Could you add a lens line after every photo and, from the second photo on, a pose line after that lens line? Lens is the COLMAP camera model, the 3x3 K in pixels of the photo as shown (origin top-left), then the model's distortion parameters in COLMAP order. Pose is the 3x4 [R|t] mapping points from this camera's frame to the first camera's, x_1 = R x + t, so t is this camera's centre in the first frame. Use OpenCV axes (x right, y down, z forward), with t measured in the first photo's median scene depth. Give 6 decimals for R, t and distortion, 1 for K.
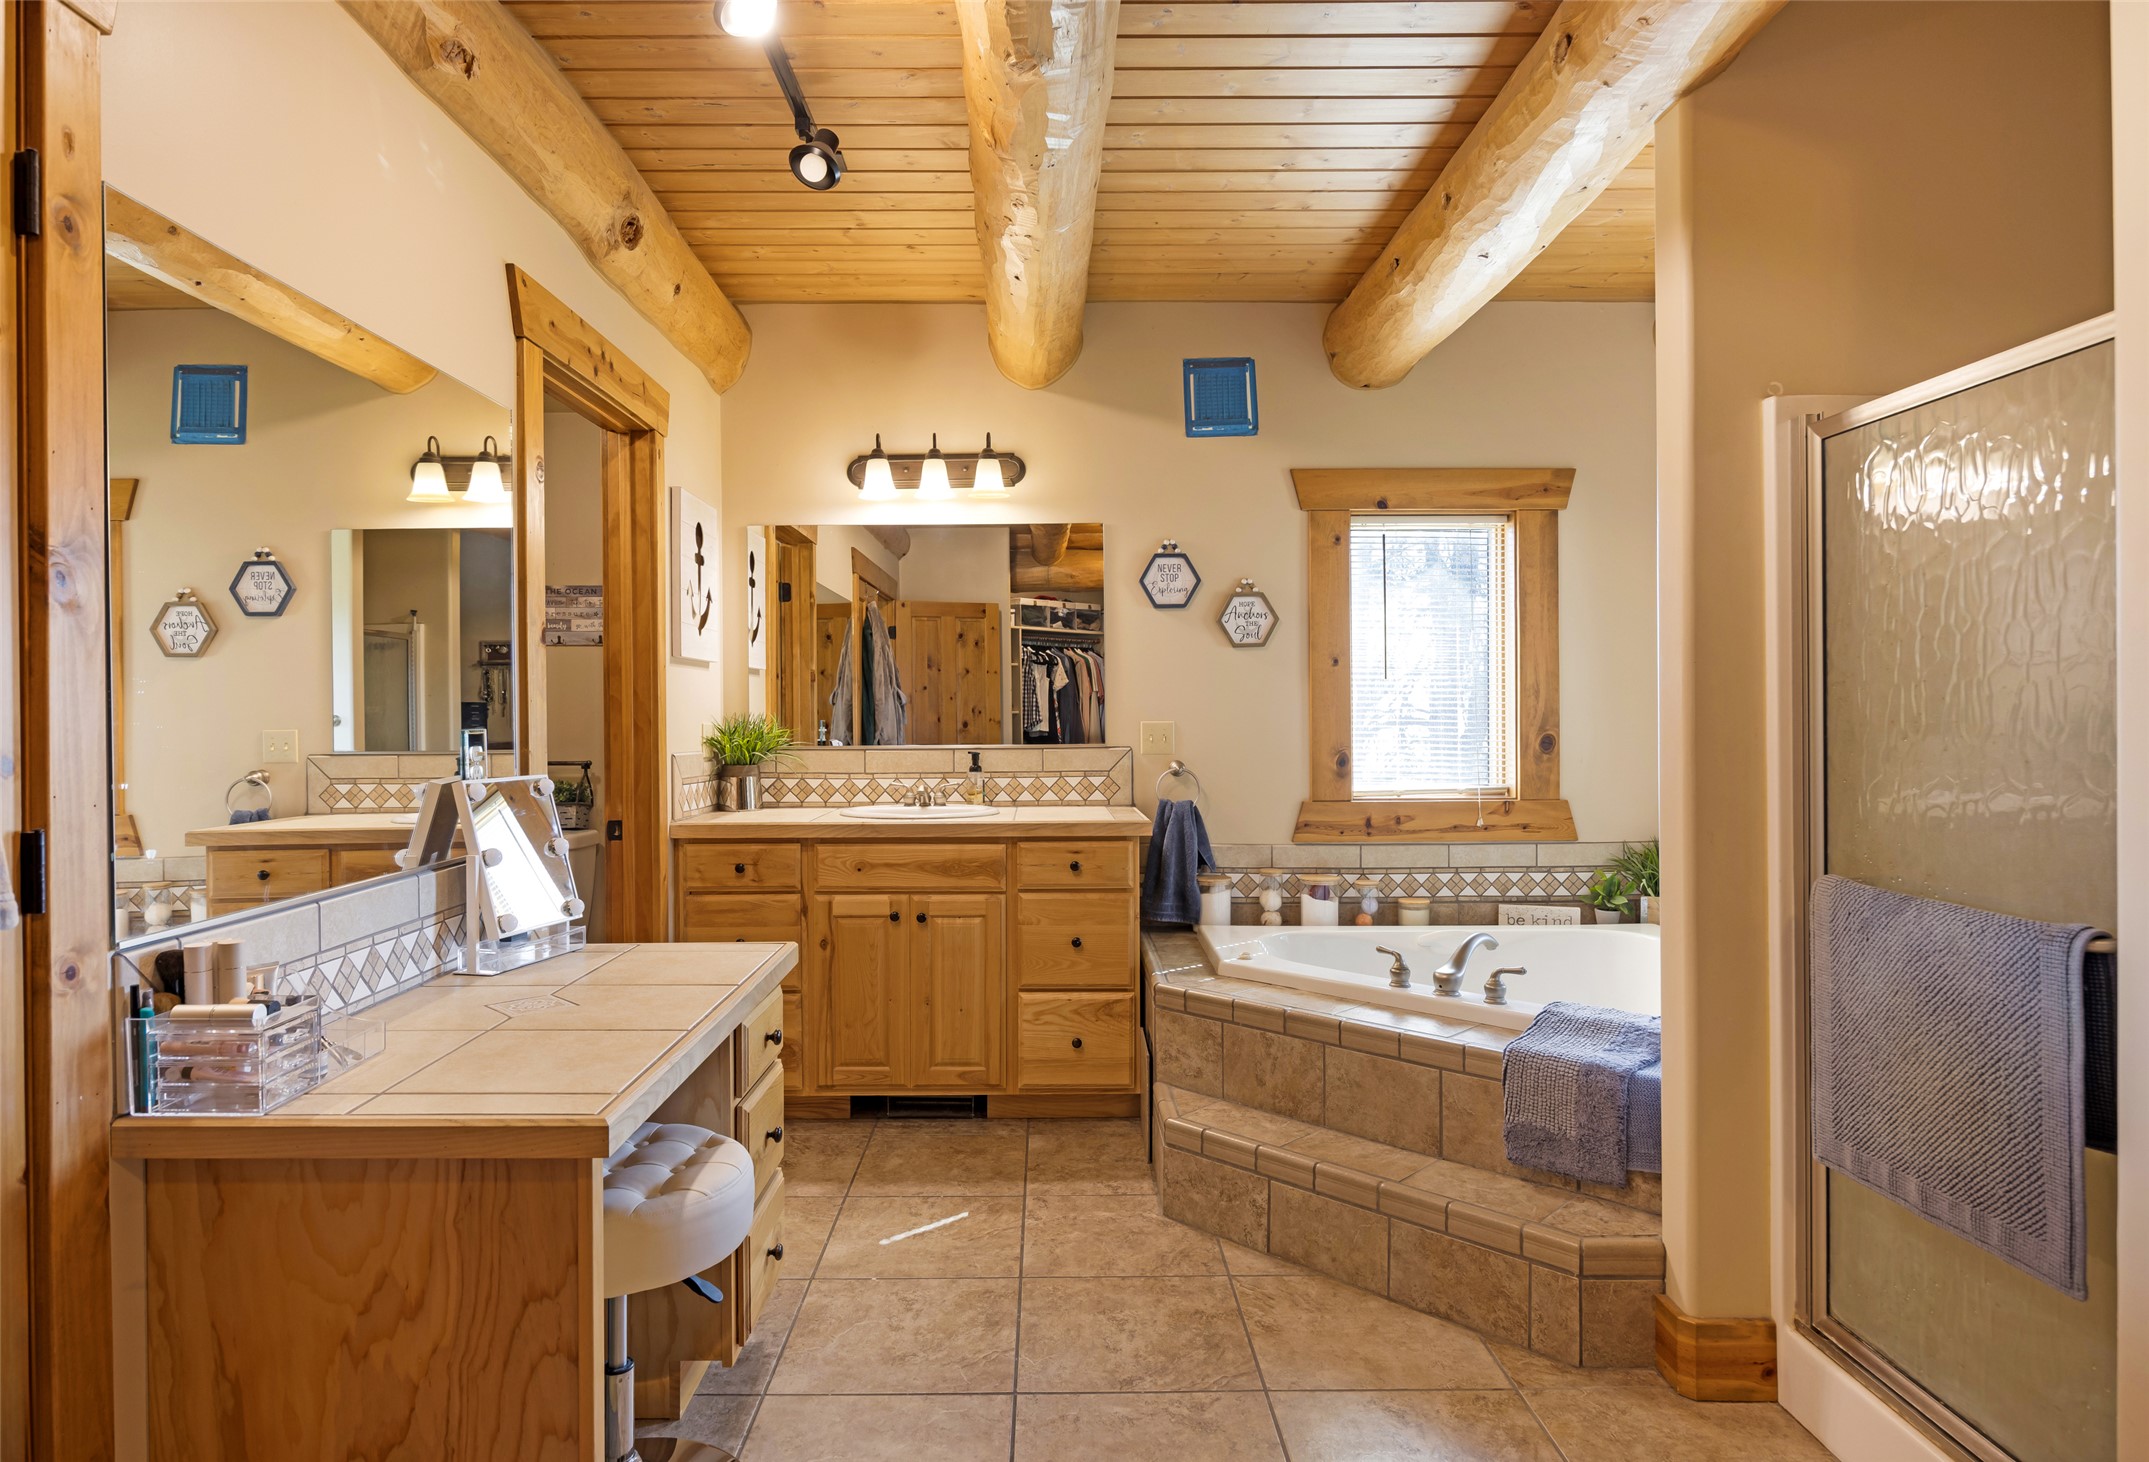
lens RADIAL K [[1270.0, 0, 1069.4], [0, 1270.0, 724.7], [0, 0, 1]] dist [-0.003816, -0.001535]
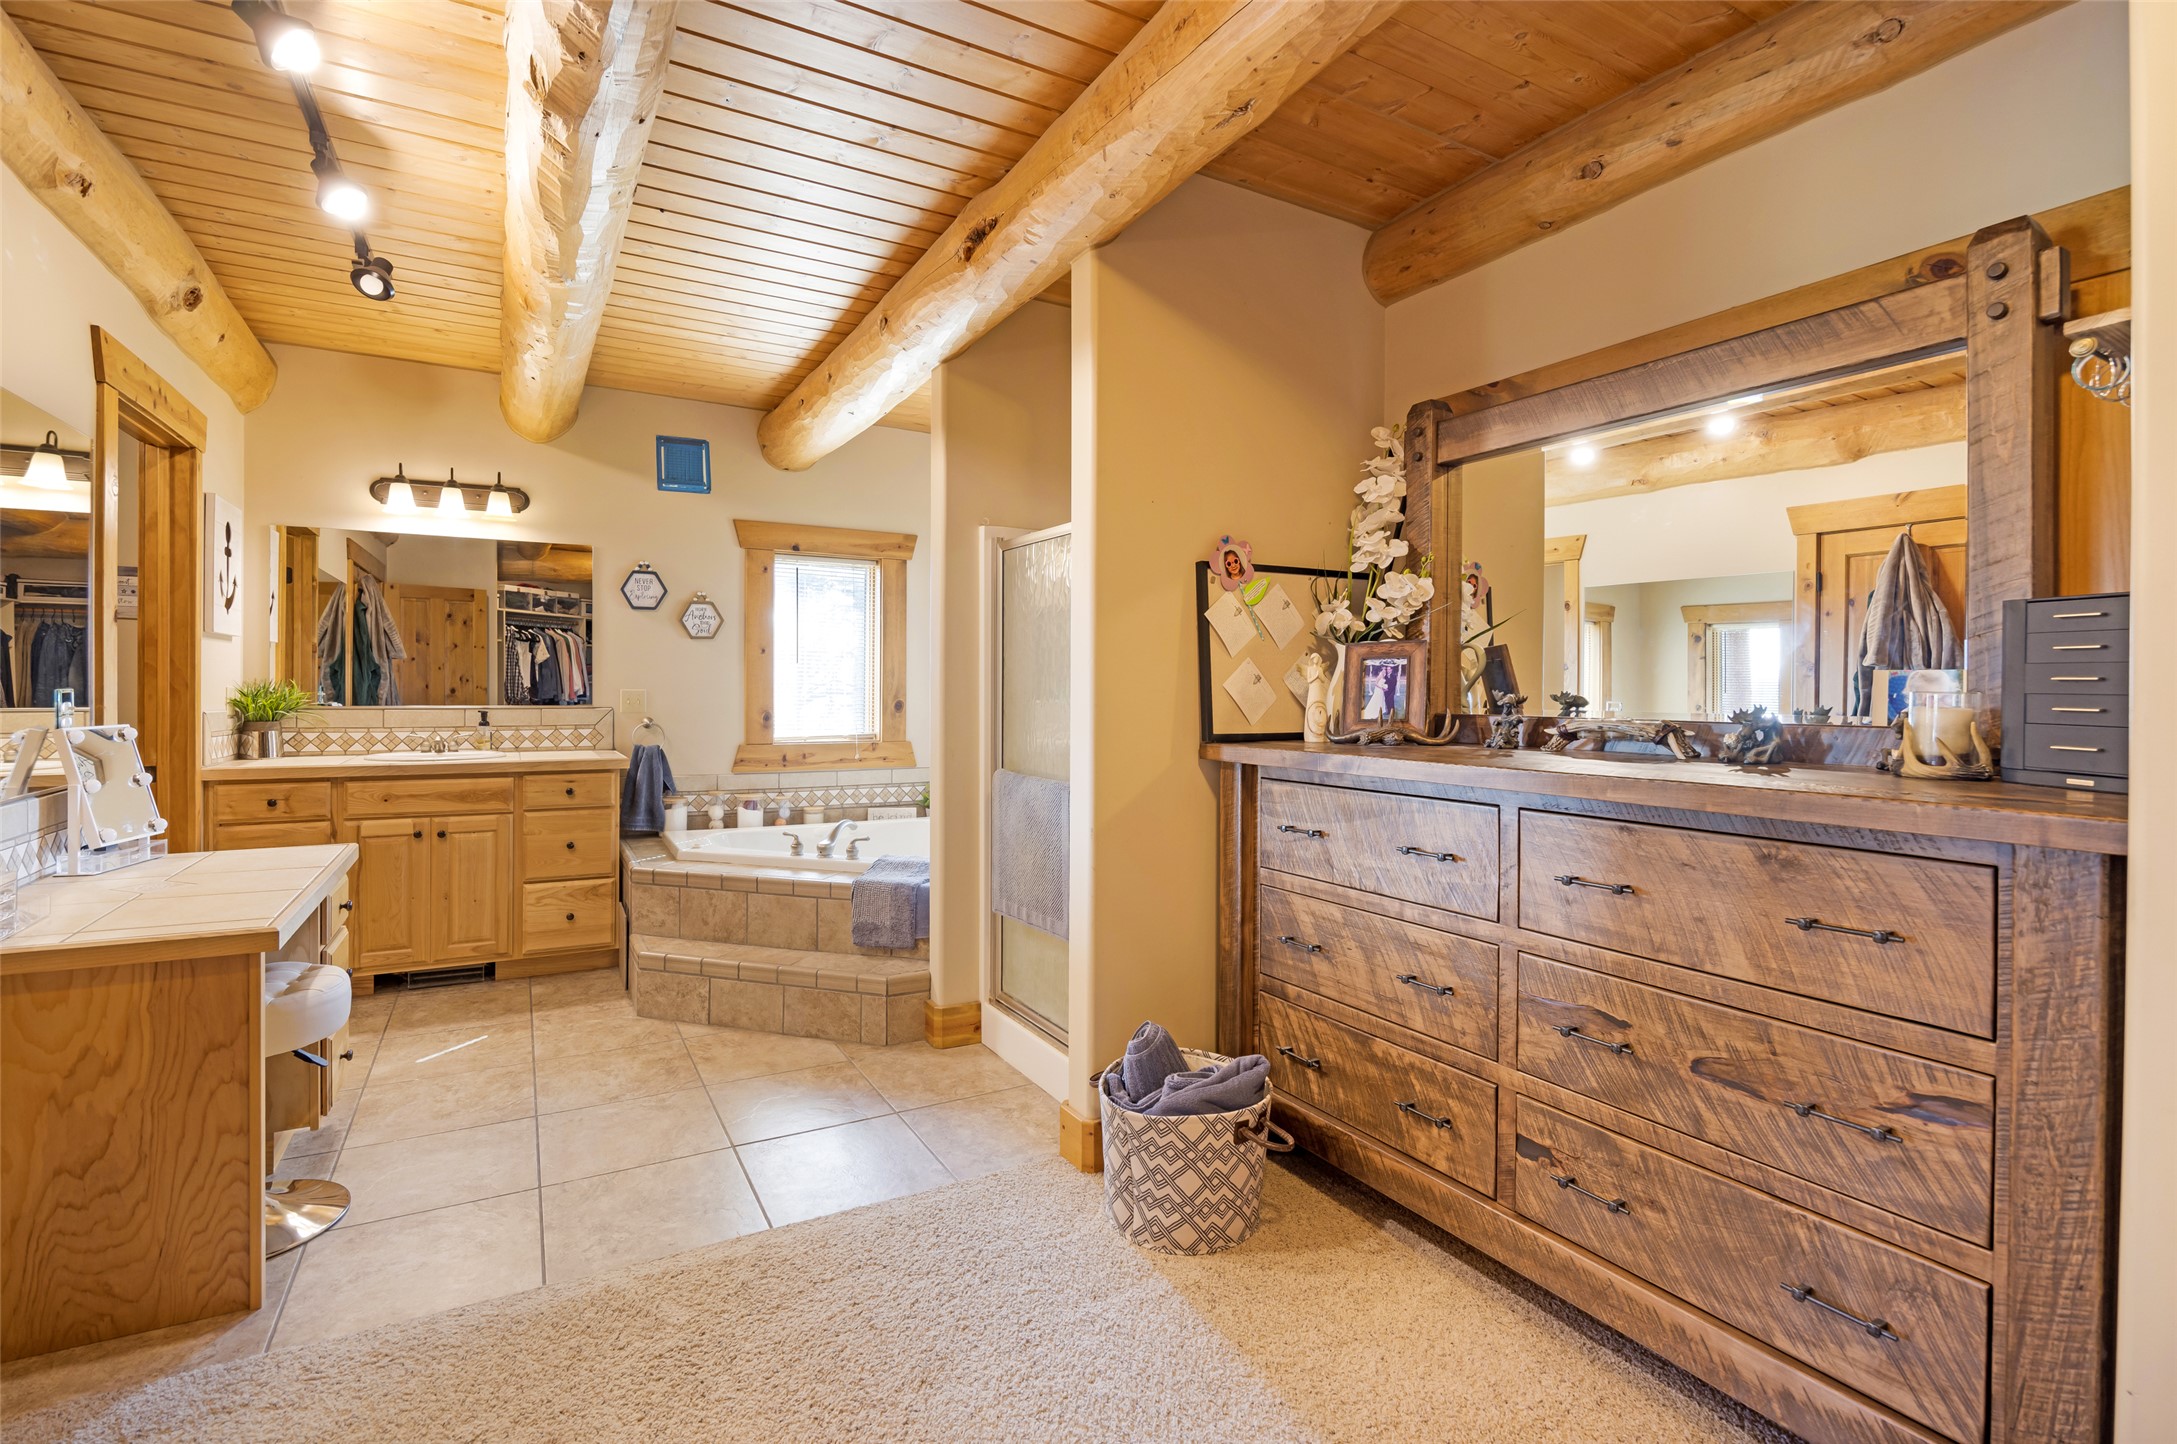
lens RADIAL K [[959.7, 0, 1057.8], [0, 959.7, 690.9], [0, 0, 1]] dist [-0.012897, 0.000655]
pose [[0.881538, 0.010582, 0.471995, -0.023853], [-0.008853, 0.999944, -0.005884, 0.001540], [-0.472030, 0.001008, 0.881582, -0.225250]]
